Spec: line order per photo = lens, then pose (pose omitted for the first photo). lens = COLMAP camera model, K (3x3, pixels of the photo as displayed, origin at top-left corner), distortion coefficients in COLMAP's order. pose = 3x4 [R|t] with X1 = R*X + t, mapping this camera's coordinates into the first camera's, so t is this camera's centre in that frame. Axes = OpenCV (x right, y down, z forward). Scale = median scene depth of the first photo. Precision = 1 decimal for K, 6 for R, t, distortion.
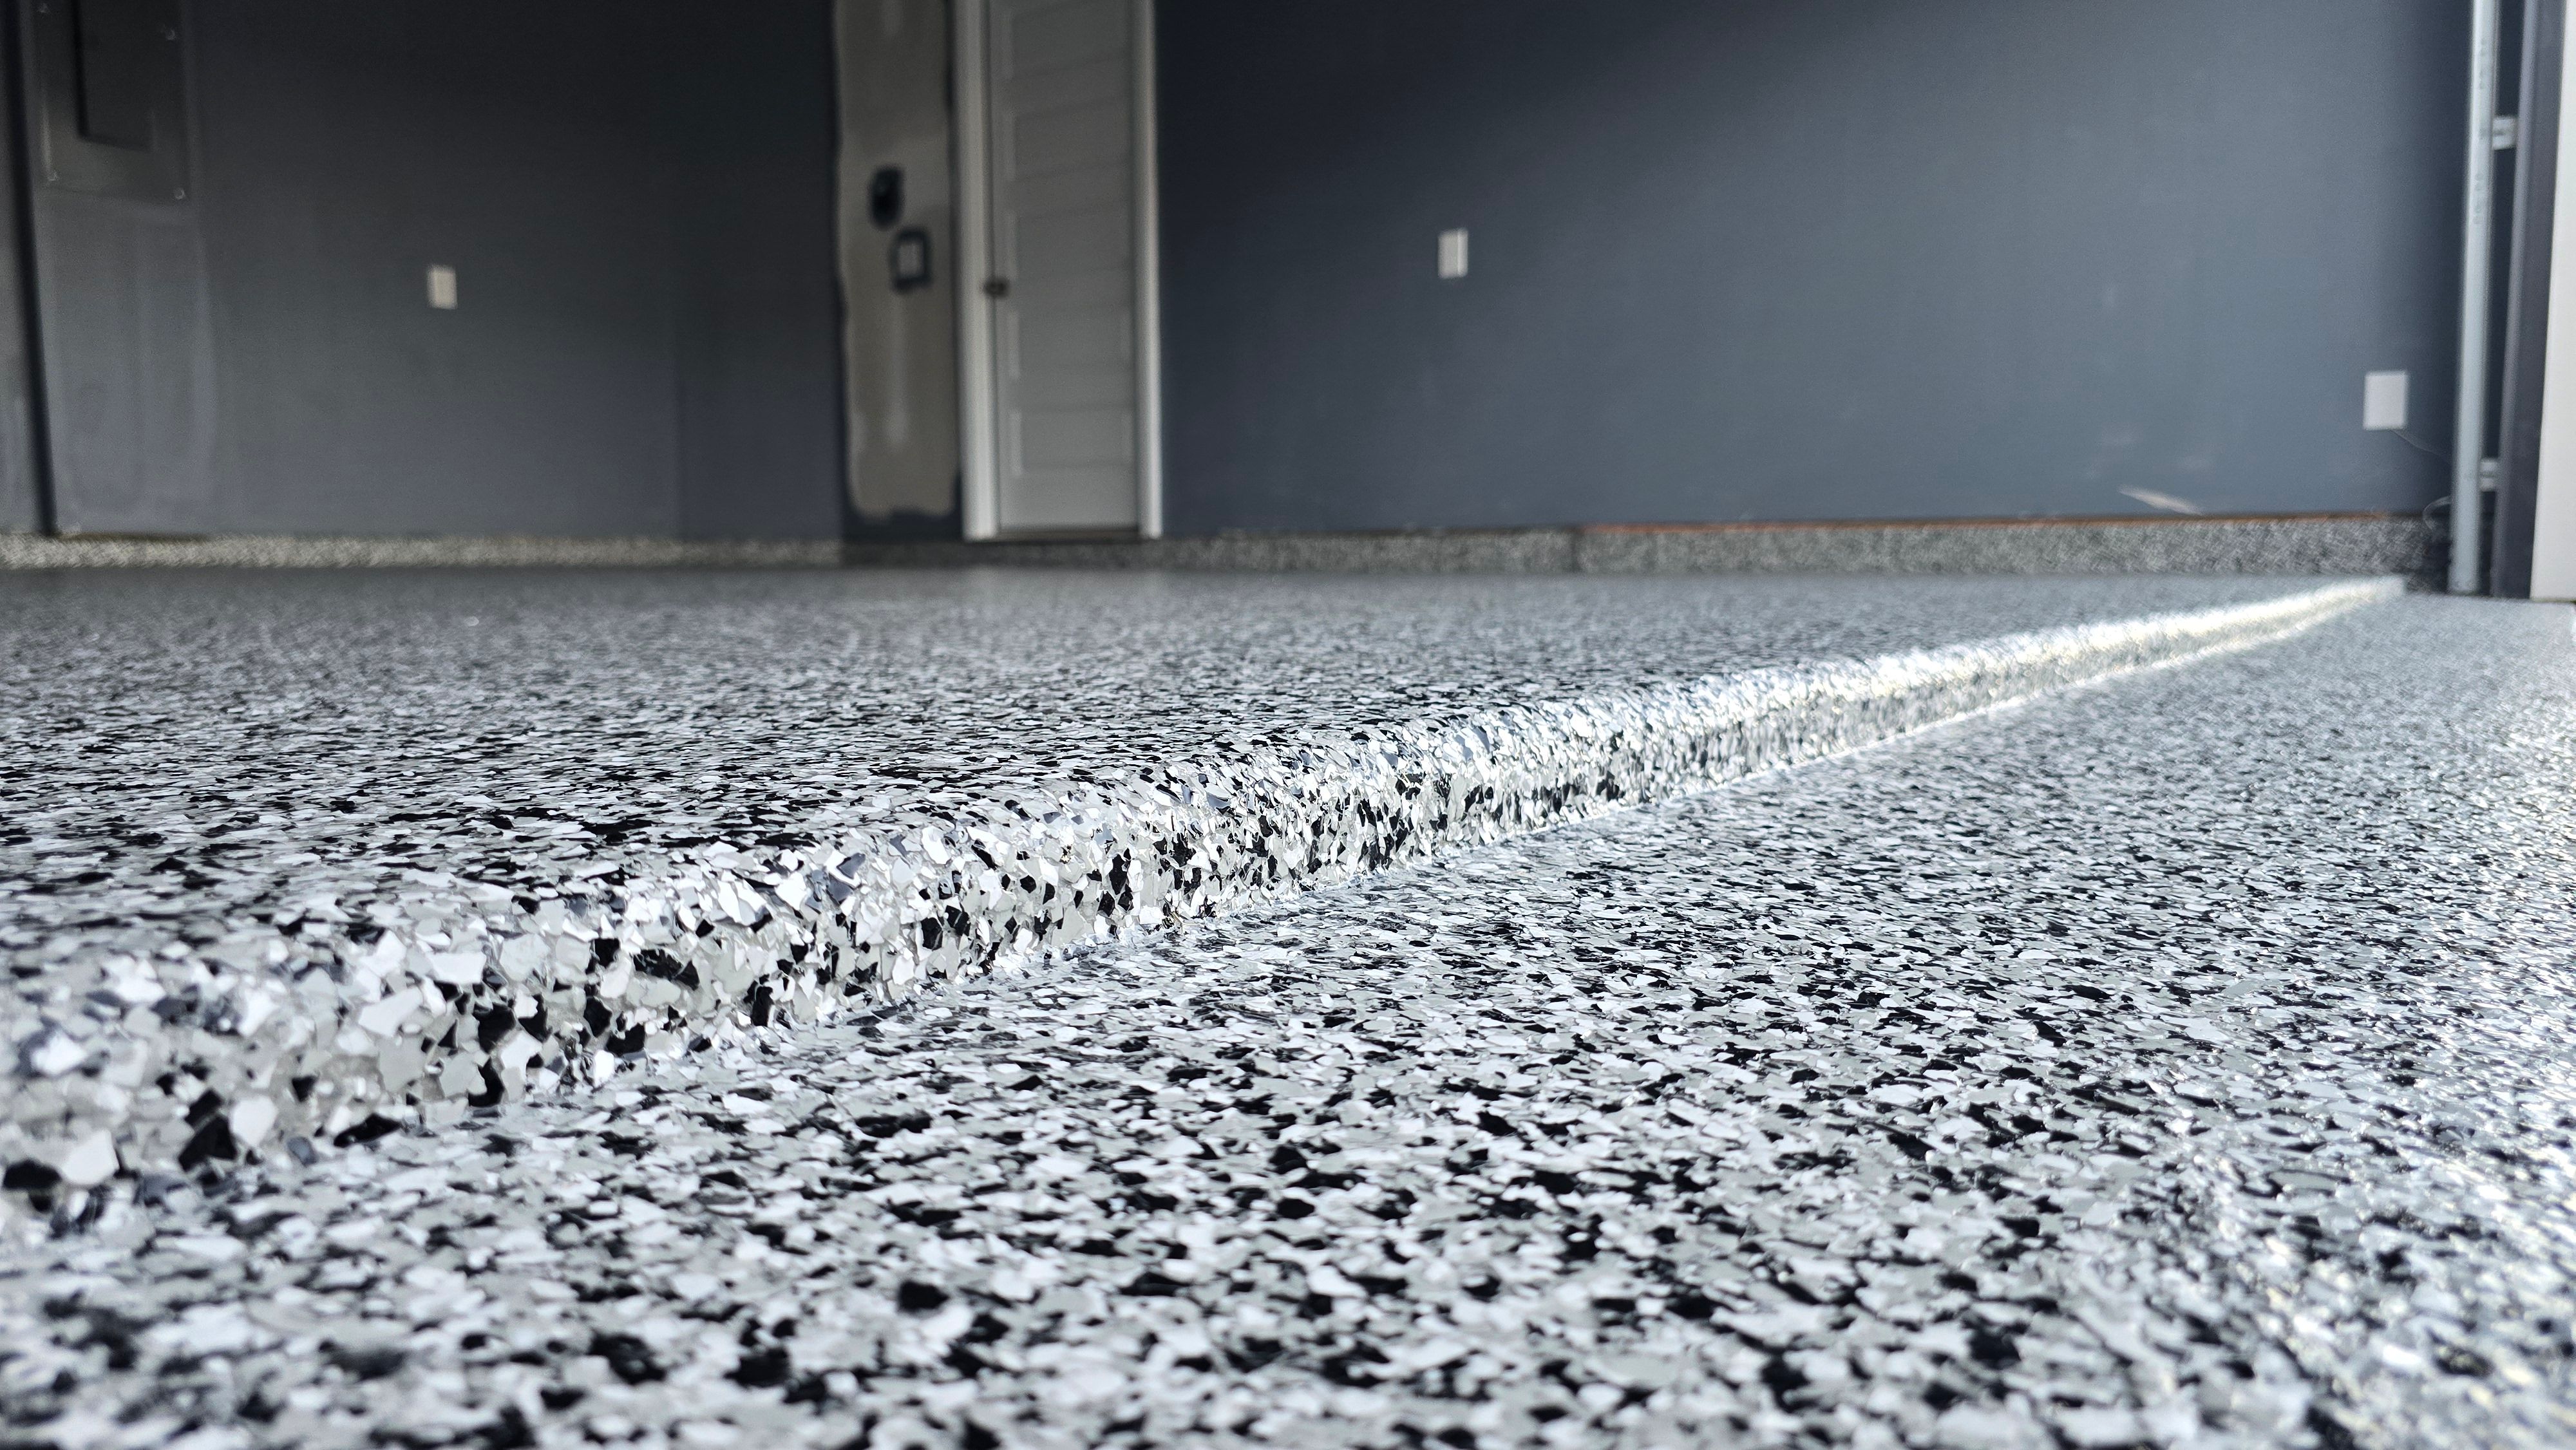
lens RADIAL K [[1767.0, 0, 1233.8], [0, 1767.0, 750.1], [0, 0, 1]] dist [0.025251, -0.027979]
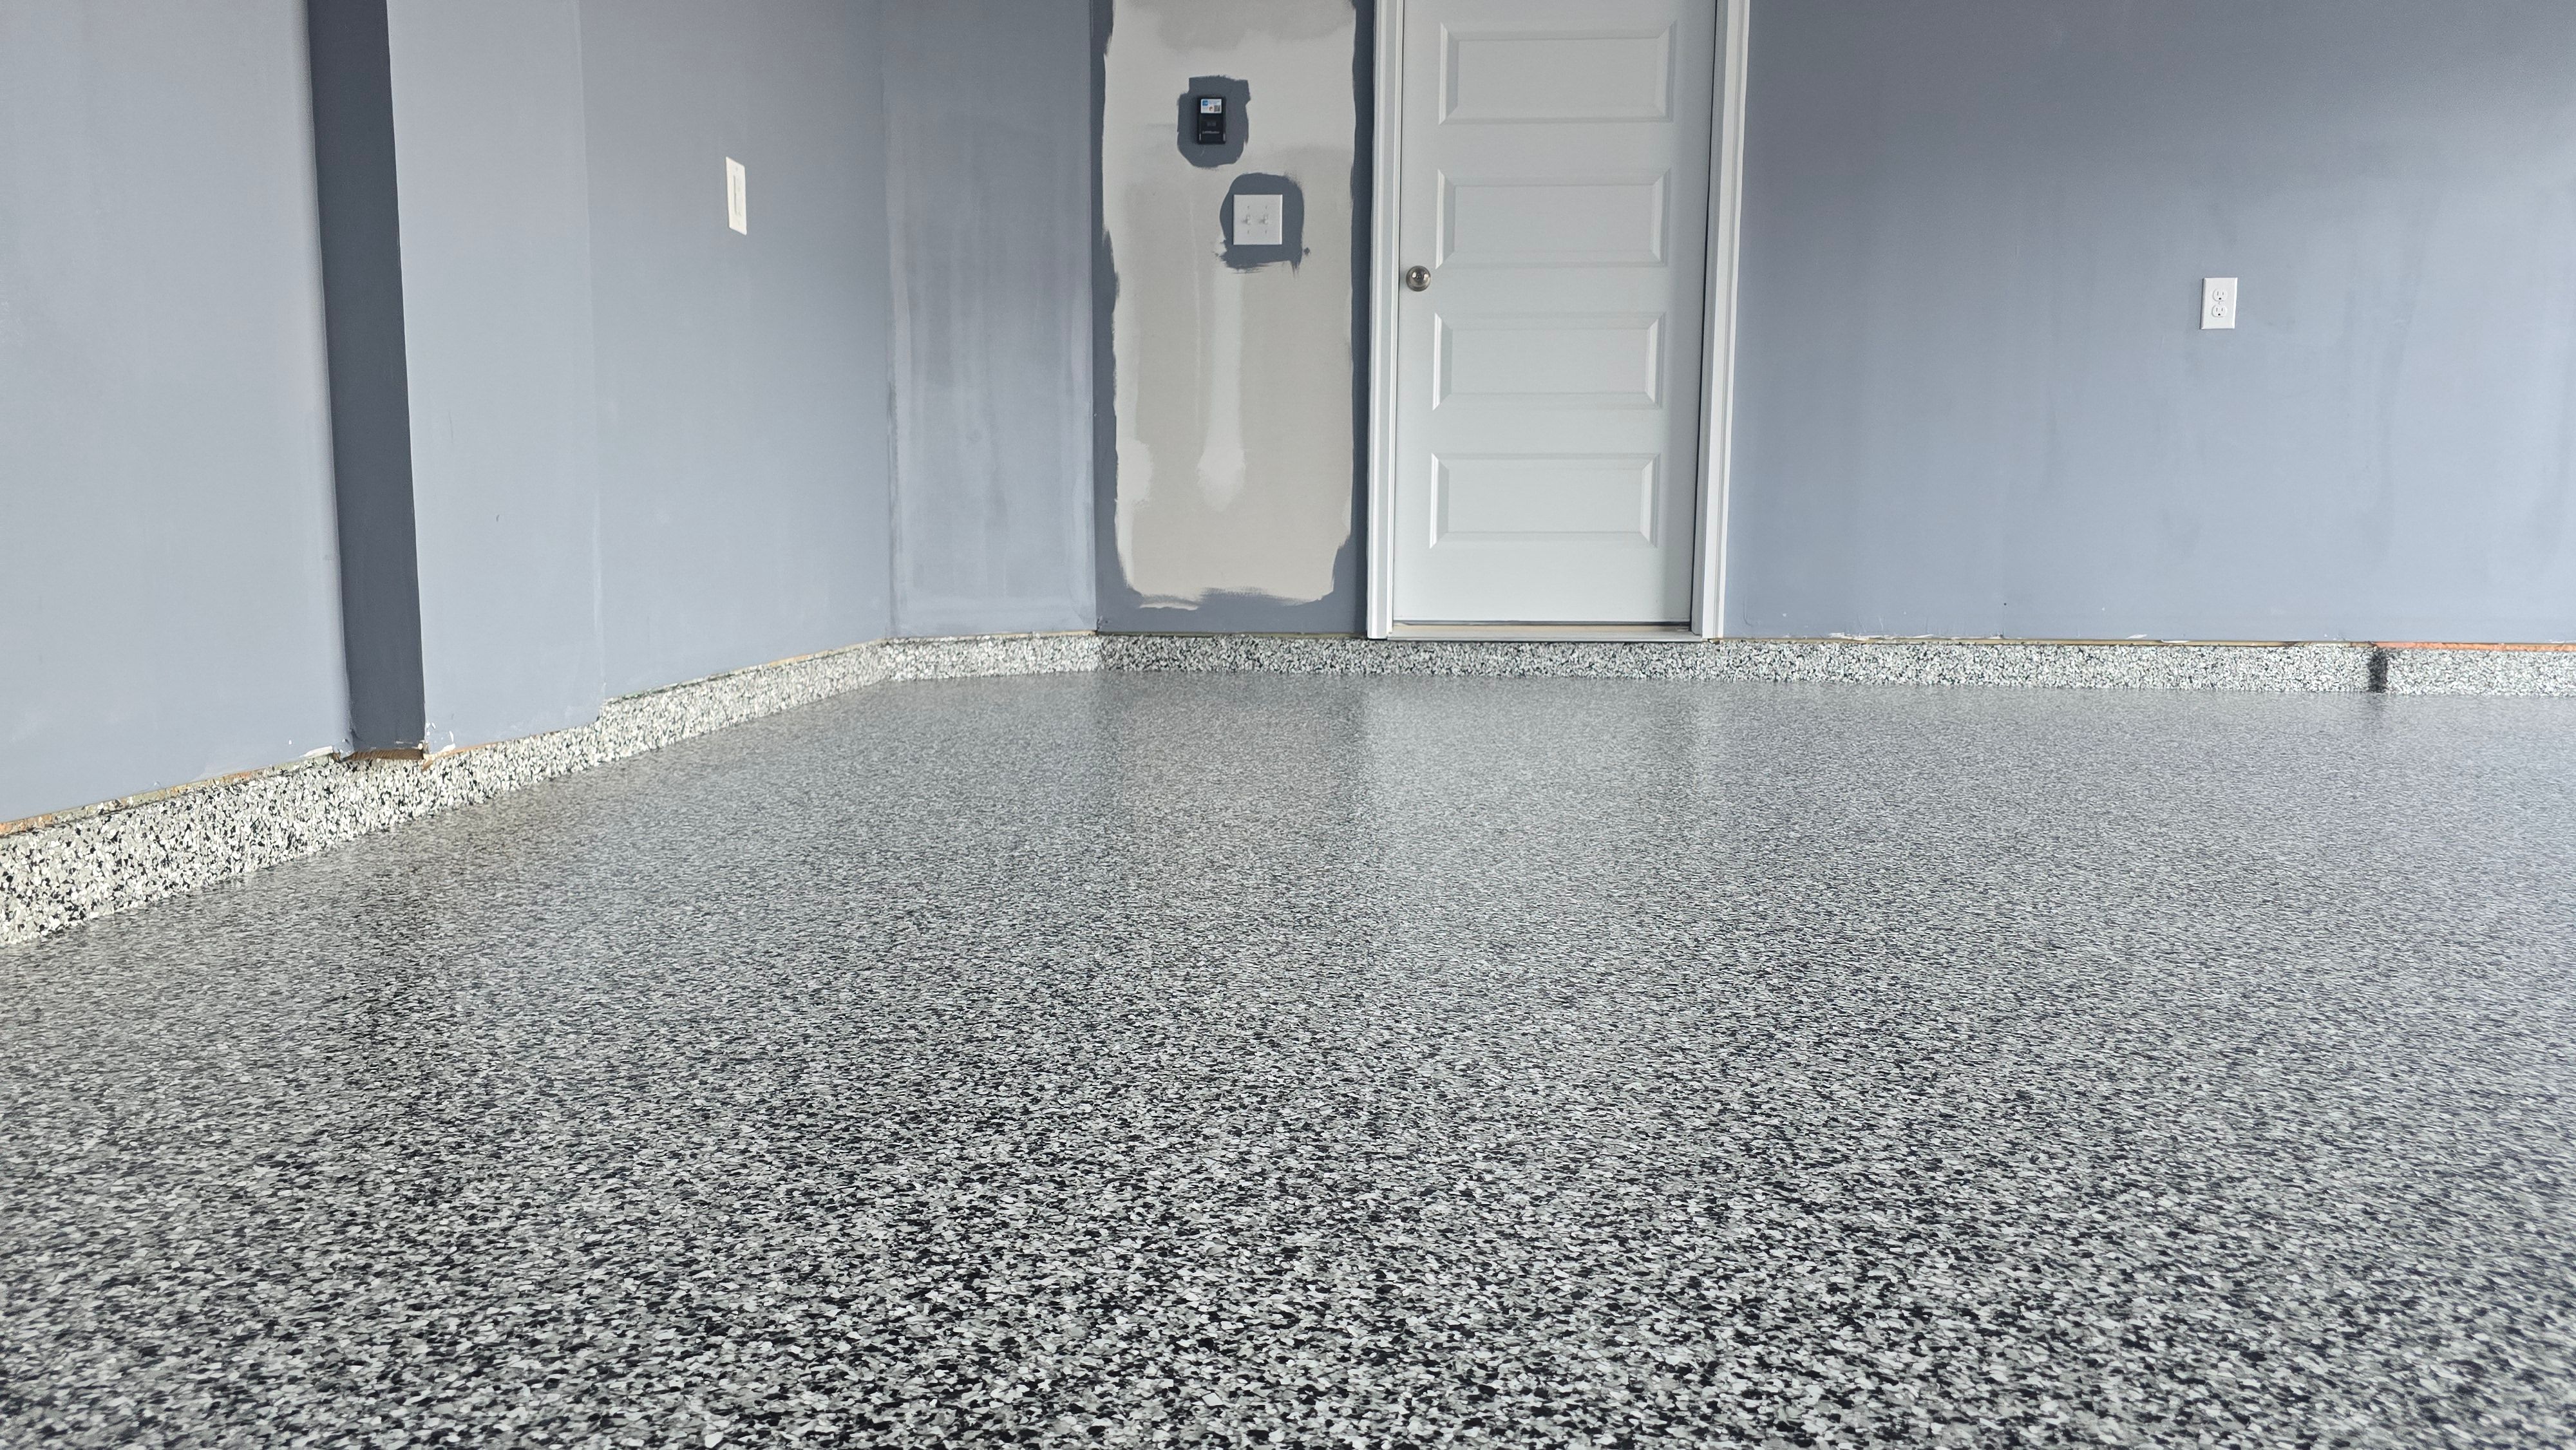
lens RADIAL K [[1681.2, 0, 1267.0], [0, 1681.2, 732.7], [0, 0, 1]] dist [0.053697, -0.050669]
pose [[0.844114, -0.060857, 0.532698, -0.589057], [0.048876, 0.998135, 0.036581, -0.116190], [-0.533931, -0.004842, 0.845514, 0.497167]]
